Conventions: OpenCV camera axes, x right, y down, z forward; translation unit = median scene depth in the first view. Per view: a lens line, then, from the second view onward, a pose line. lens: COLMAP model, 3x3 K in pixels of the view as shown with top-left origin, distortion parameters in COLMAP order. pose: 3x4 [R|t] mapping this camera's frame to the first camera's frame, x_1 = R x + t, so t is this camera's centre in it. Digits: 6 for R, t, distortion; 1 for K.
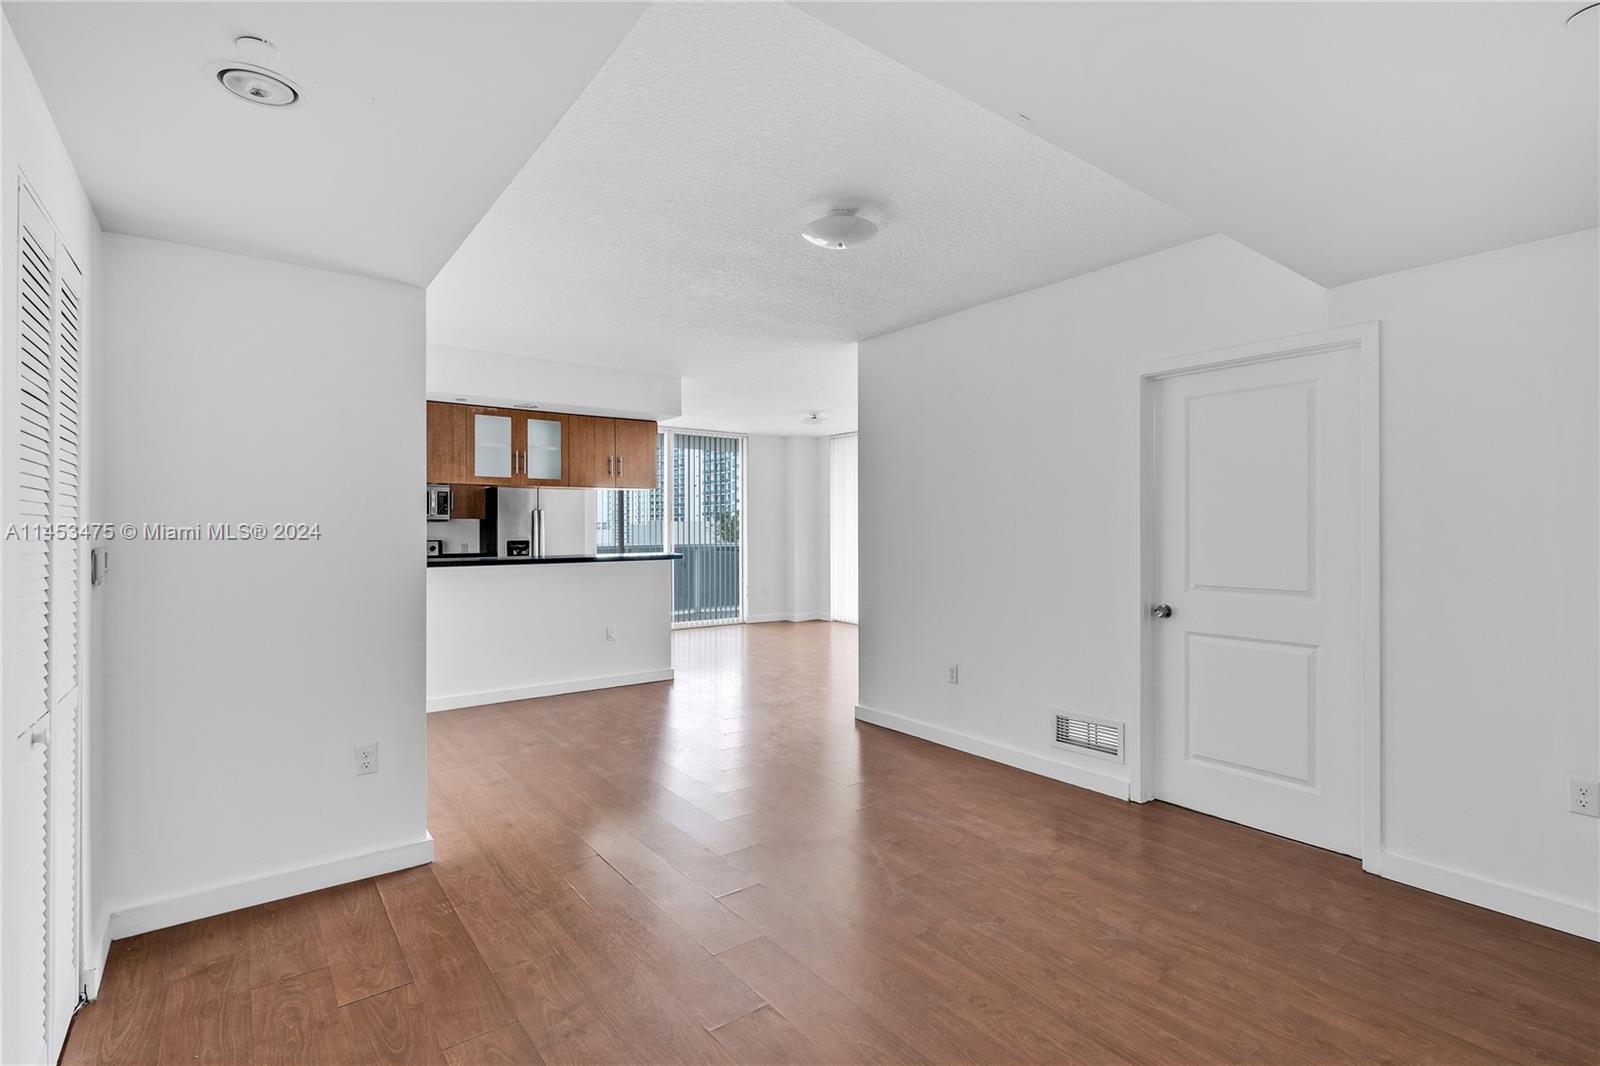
lens RADIAL K [[740.8, 0, 806.4], [0, 740.8, 524.8], [0, 0, 1]] dist [0.000128, -0.000192]
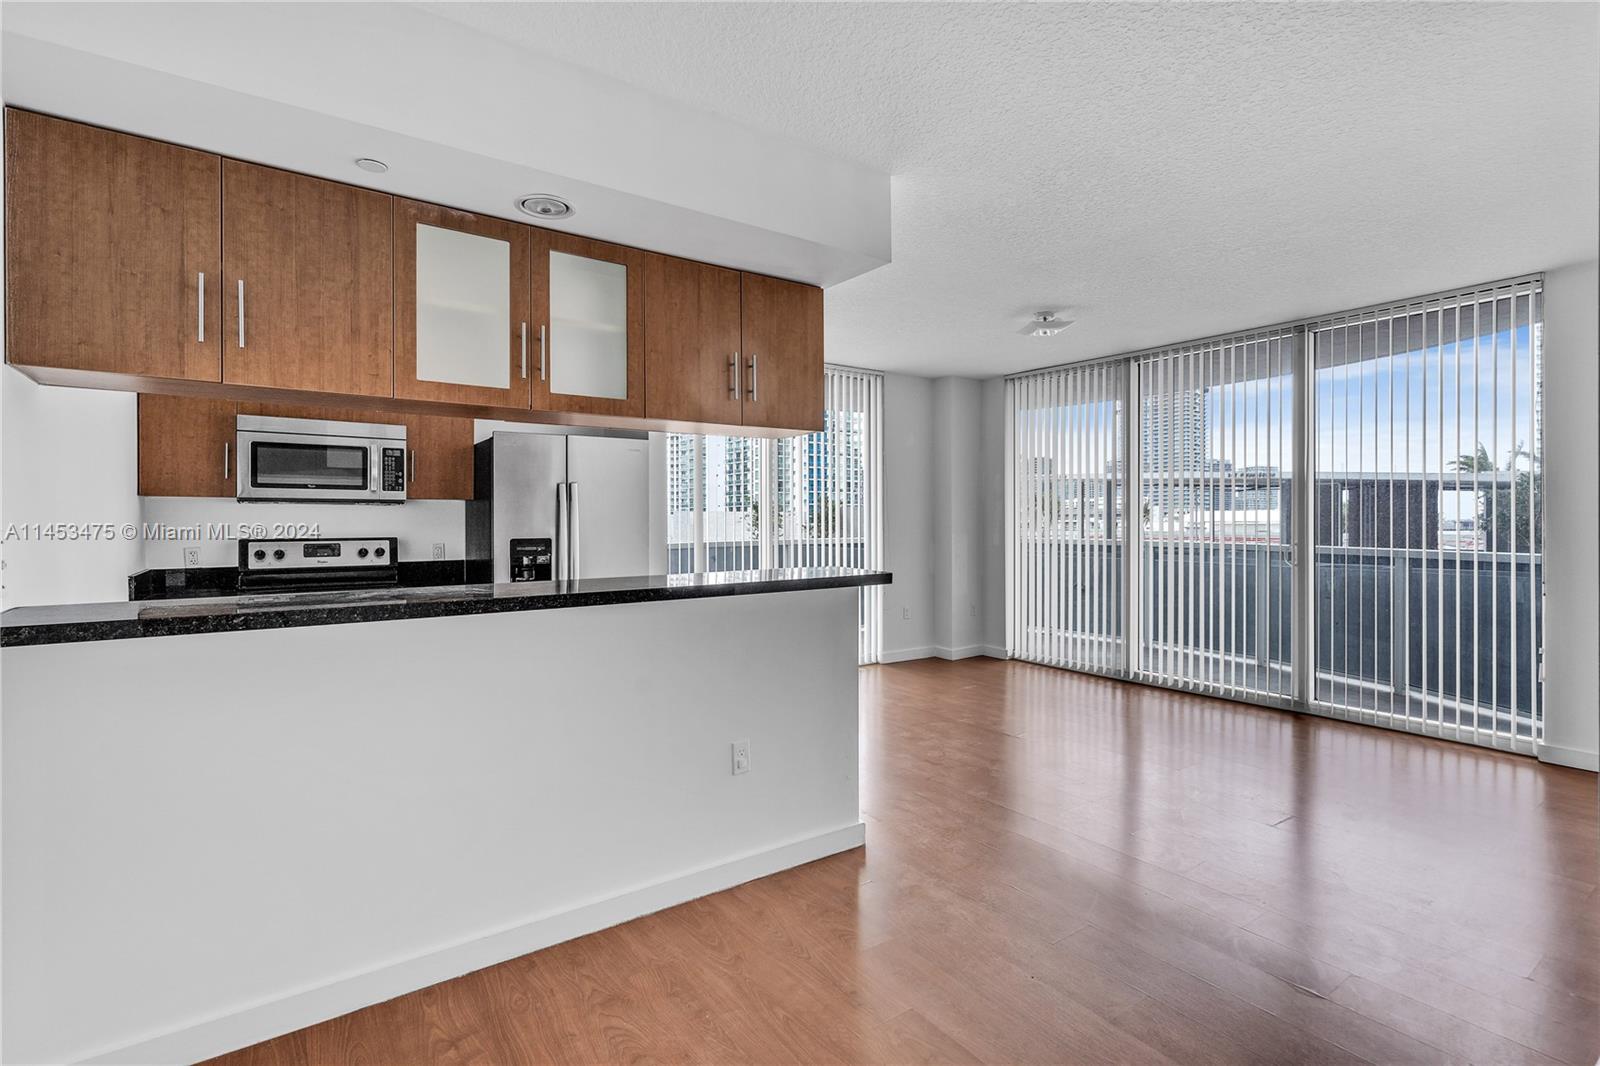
lens RADIAL K [[740.8, 0, 798.6], [0, 740.8, 517.5], [0, 0, 1]] dist [0.000128, -0.000192]
pose [[0.999454, 0.000135, -0.033051, -0.192410], [-0.000050, 0.999997, 0.002546, 0.004844], [0.033051, -0.002543, 0.999450, 0.508394]]
